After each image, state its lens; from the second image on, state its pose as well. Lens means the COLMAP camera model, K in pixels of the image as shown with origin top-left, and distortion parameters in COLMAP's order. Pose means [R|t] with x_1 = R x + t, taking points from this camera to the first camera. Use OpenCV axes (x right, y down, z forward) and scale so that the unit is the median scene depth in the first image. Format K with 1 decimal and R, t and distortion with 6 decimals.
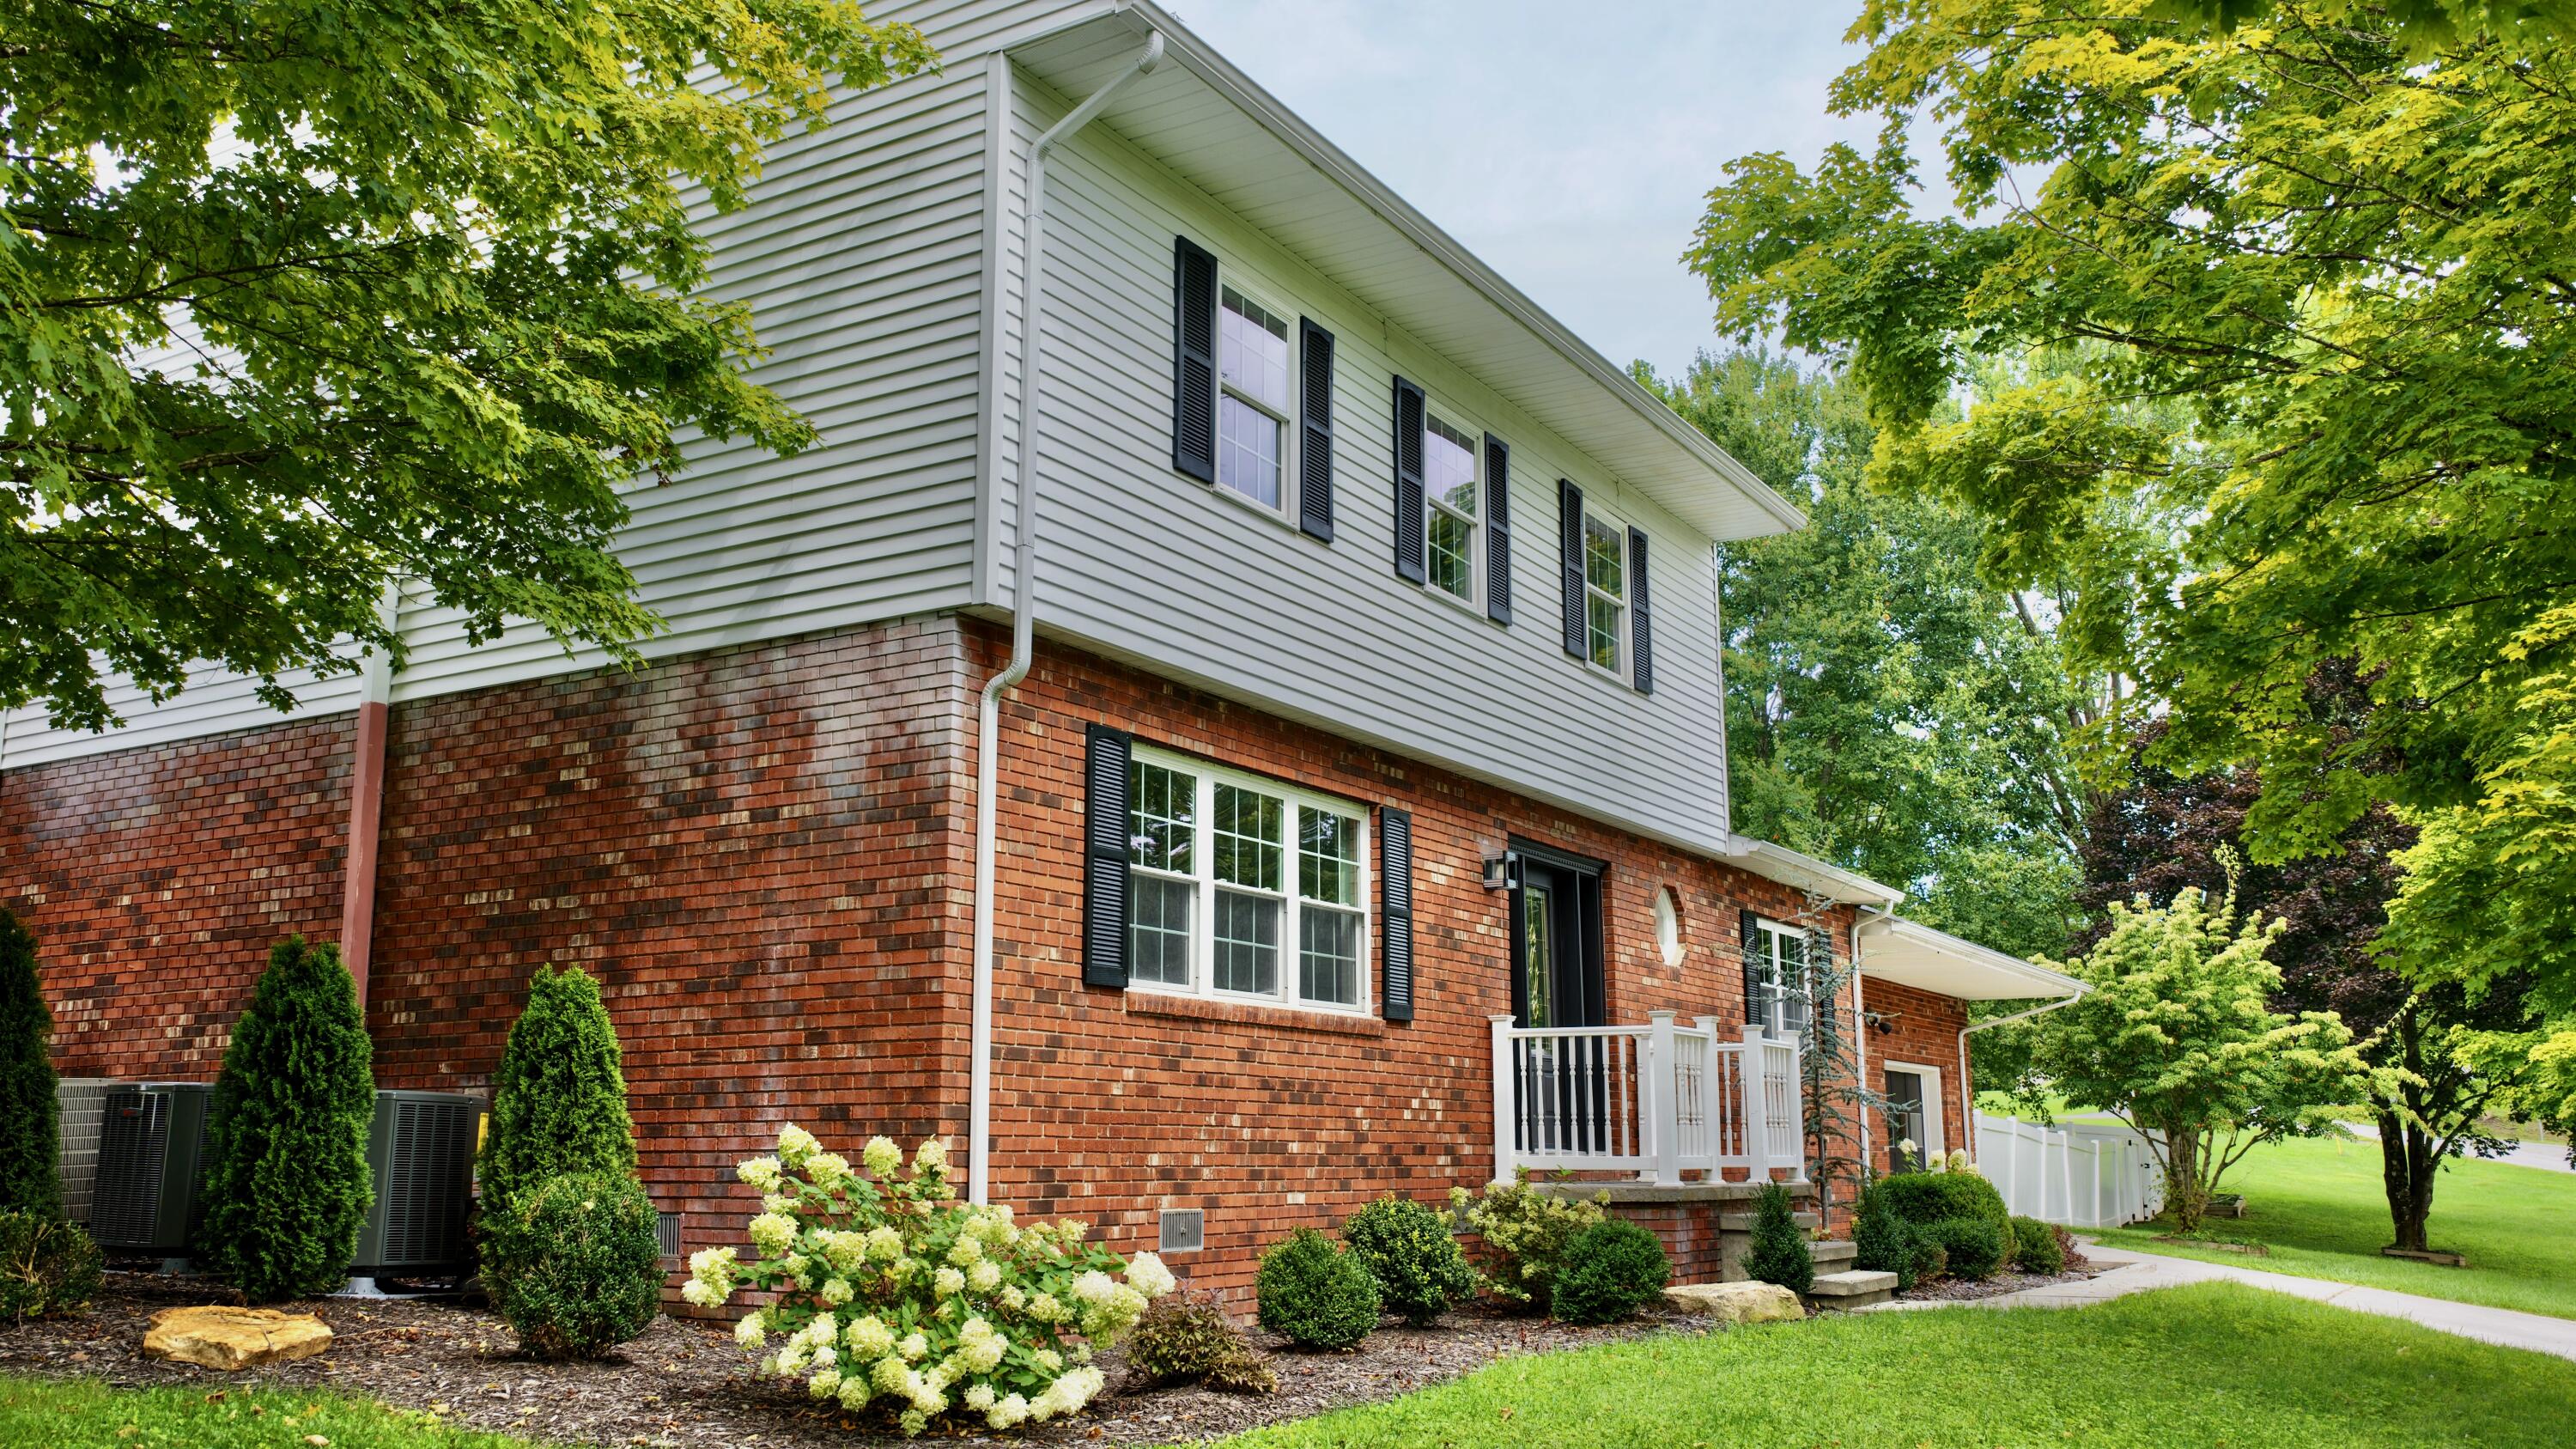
lens RADIAL K [[2150.8, 0, 1280.2], [0, 2150.8, 719.6], [0, 0, 1]] dist [-0.009670, 0.031185]
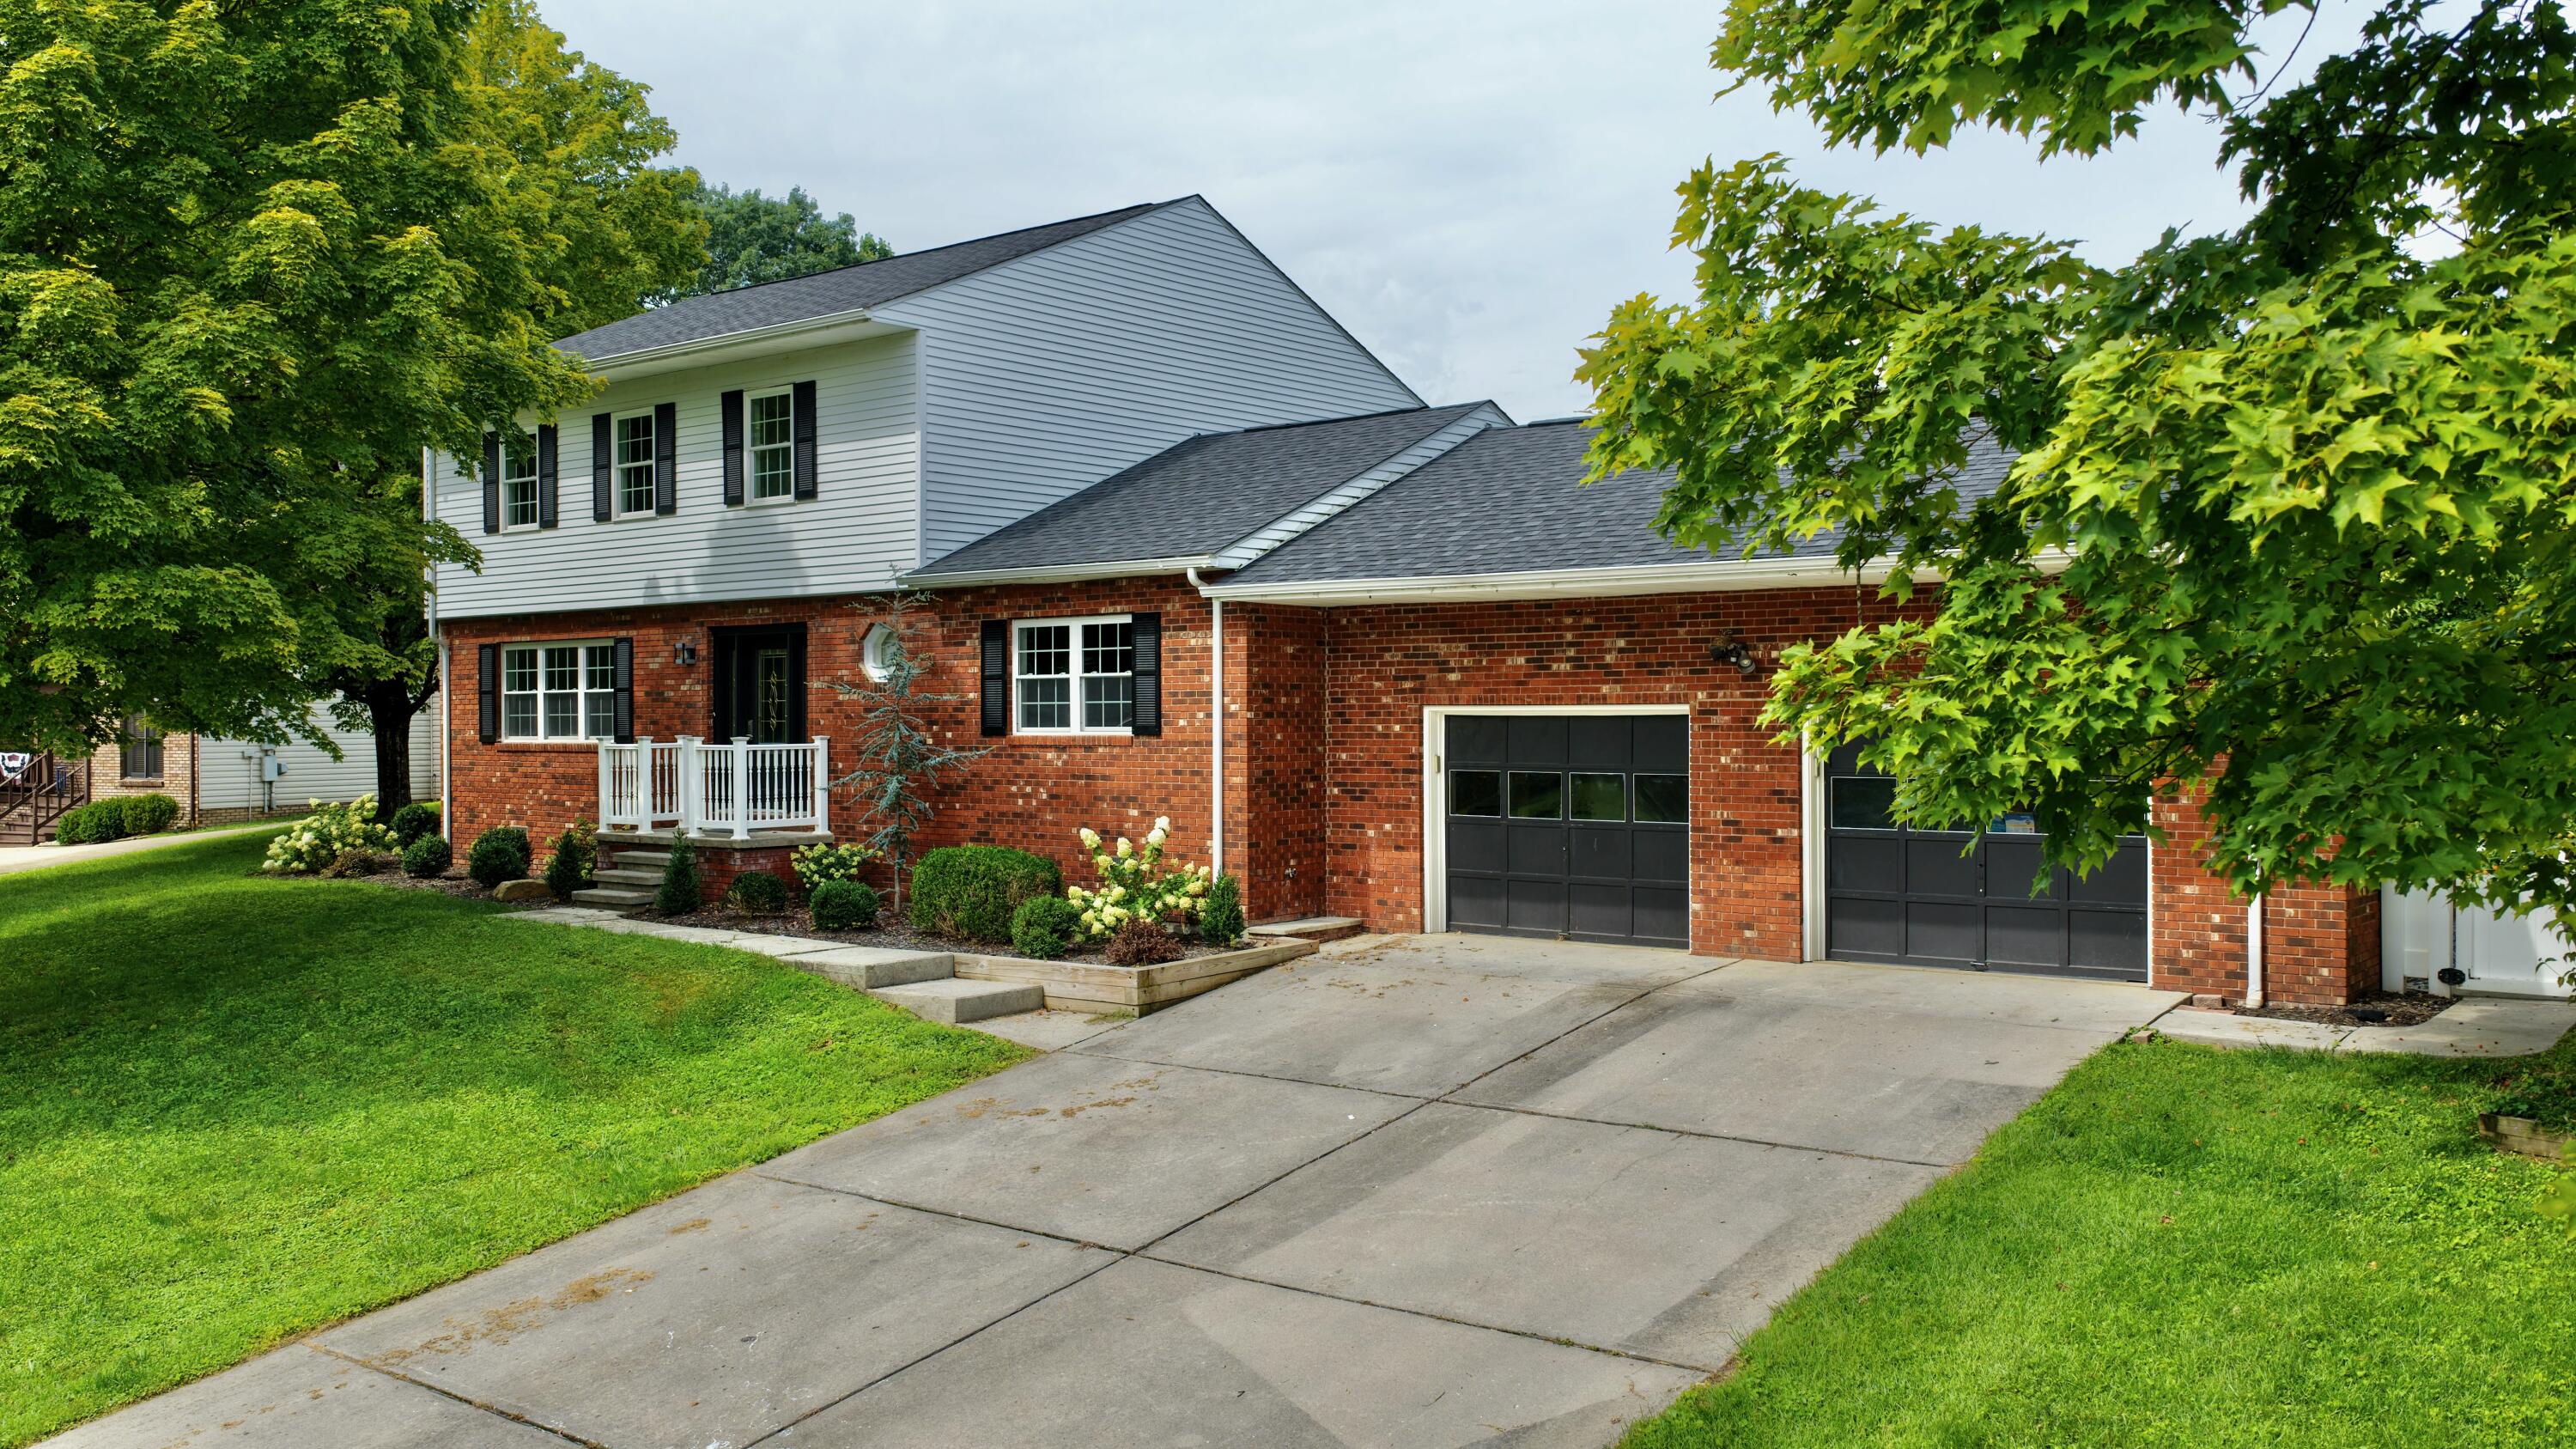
lens RADIAL K [[2150.8, 0, 1288.0], [0, 2150.8, 726.7], [0, 0, 1]] dist [-0.009670, 0.031185]
pose [[-0.107998, -0.002574, -0.994148, 0.925670], [0.200905, 0.979308, -0.024360, 0.139189], [0.973640, -0.202360, -0.105246, 0.847751]]
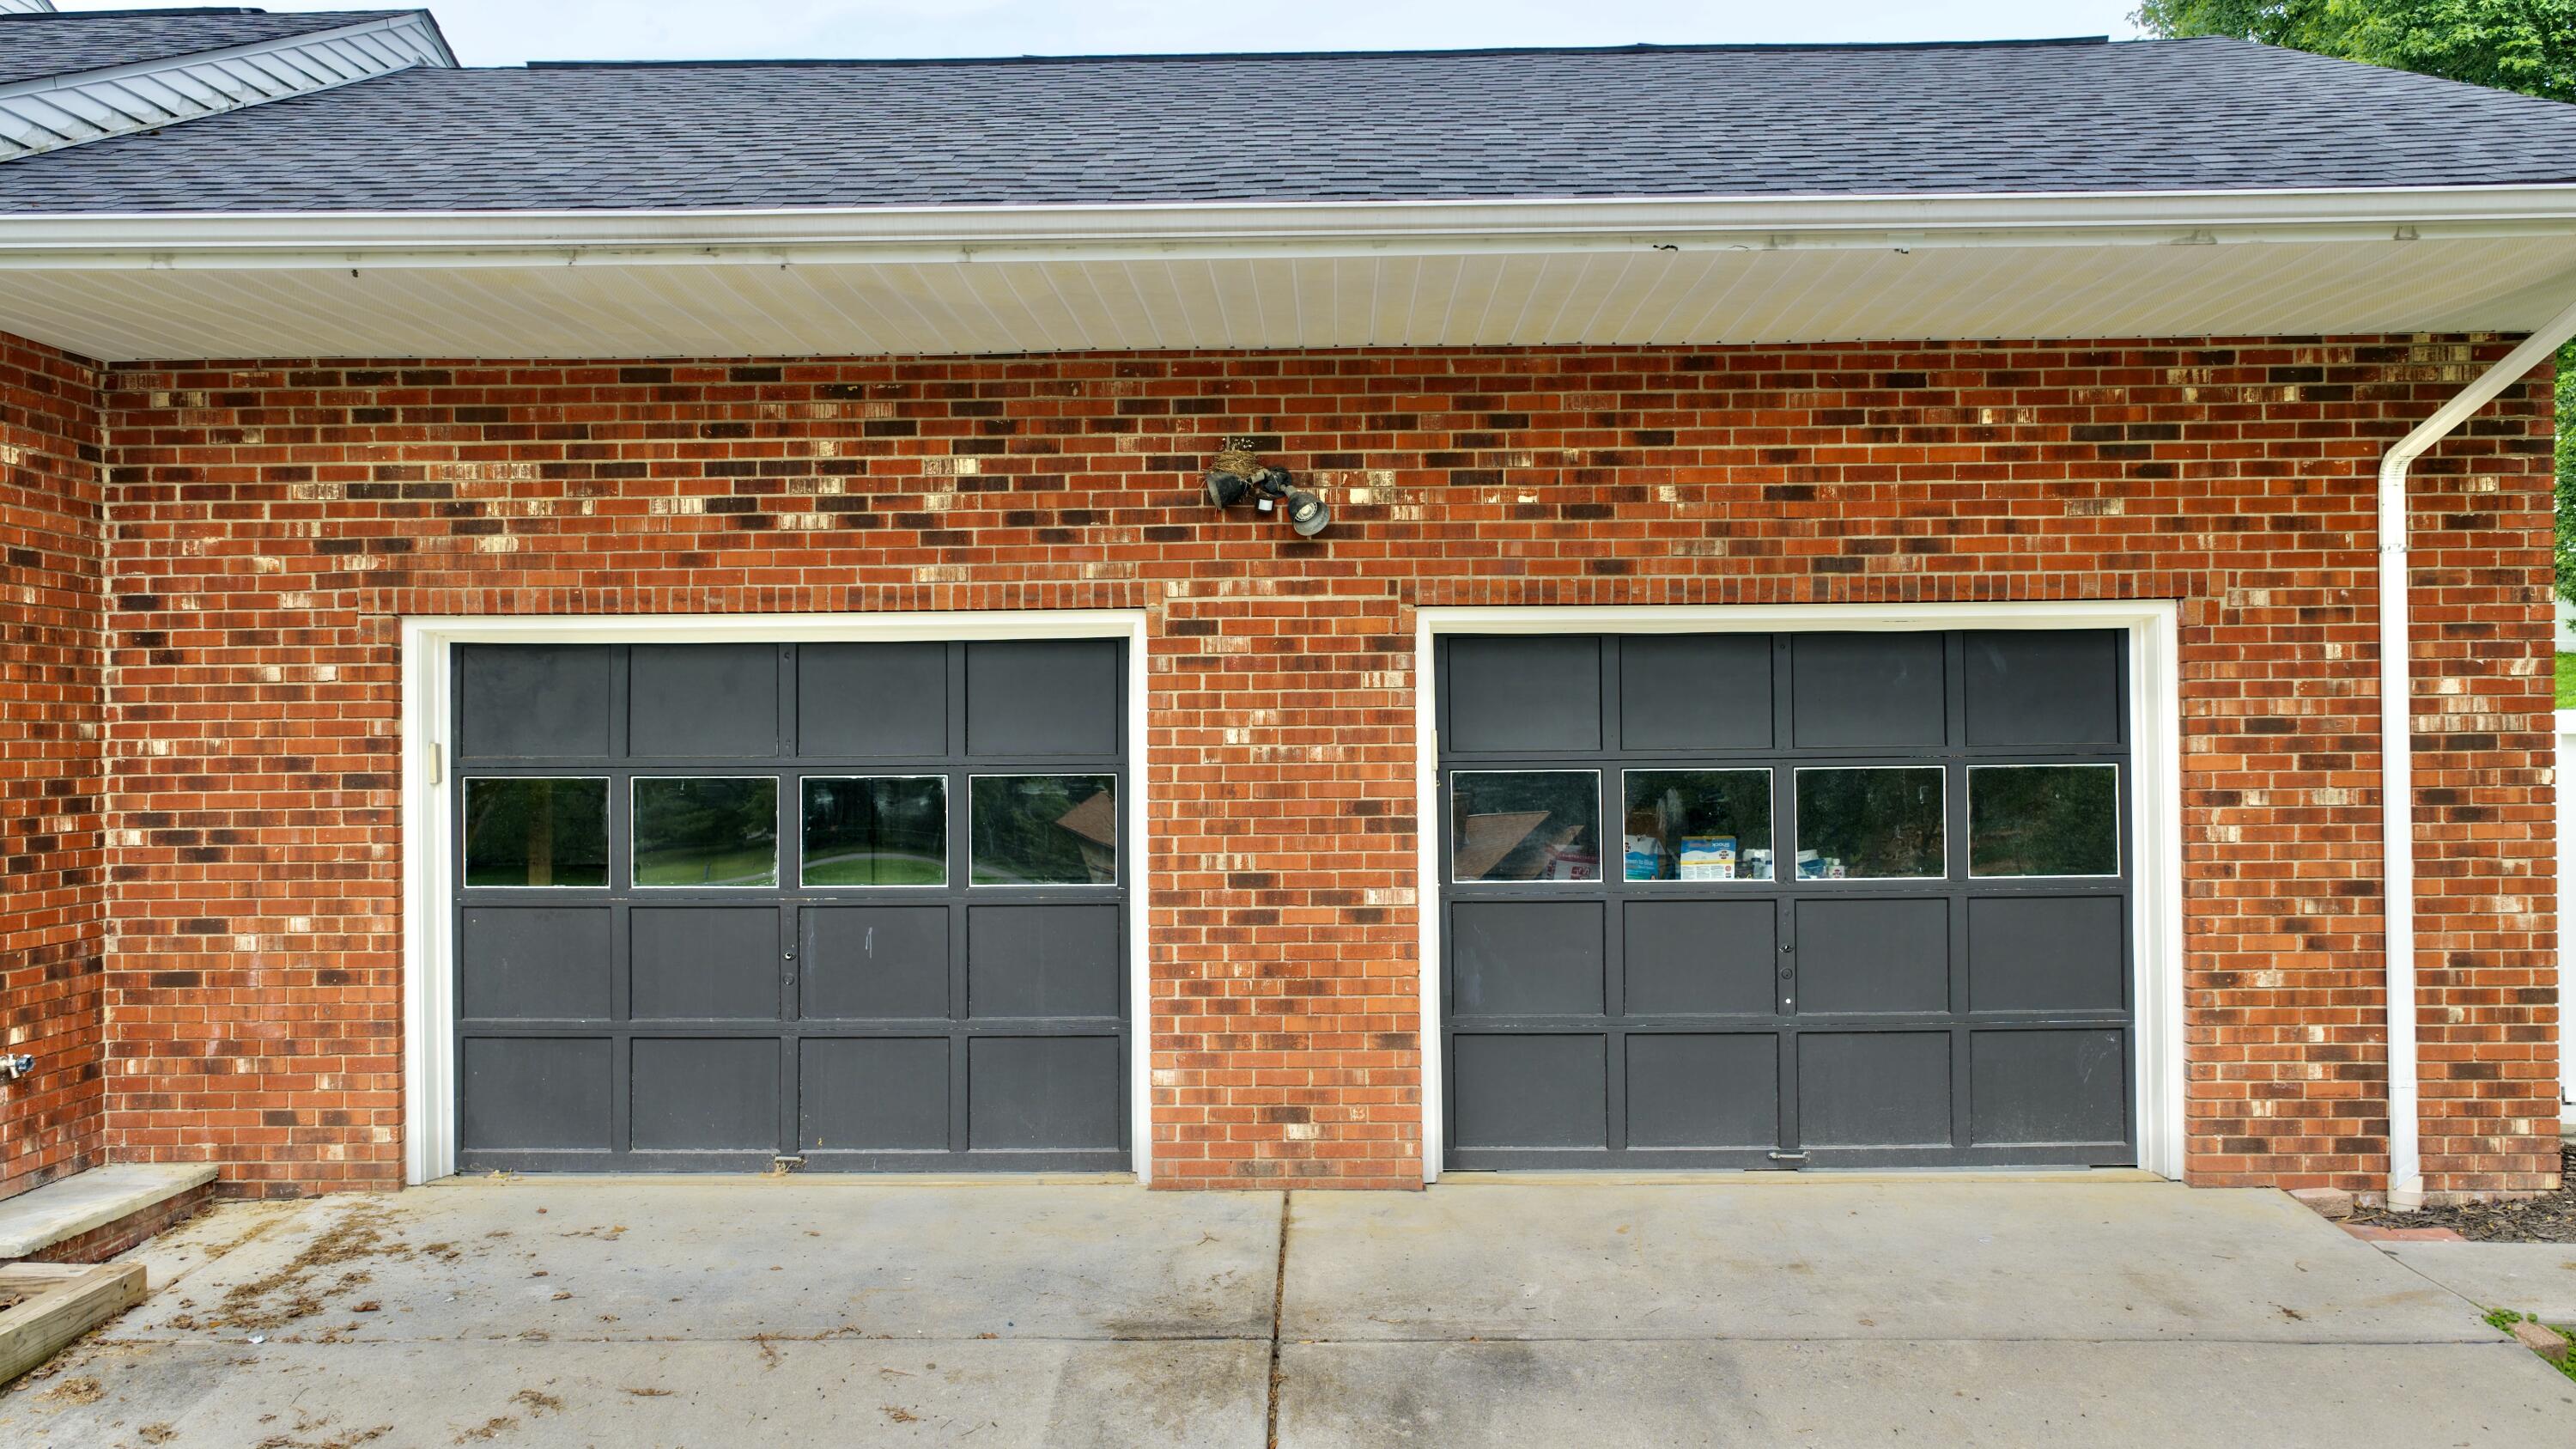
lens RADIAL K [[2150.8, 0, 1285.7], [0, 2150.8, 720.3], [0, 0, 1]] dist [-0.009670, 0.031185]
pose [[0.514463, -0.018916, -0.857304, 0.533864], [0.183701, 0.978978, 0.088638, 0.133875], [0.837605, -0.203089, 0.507122, 0.771909]]
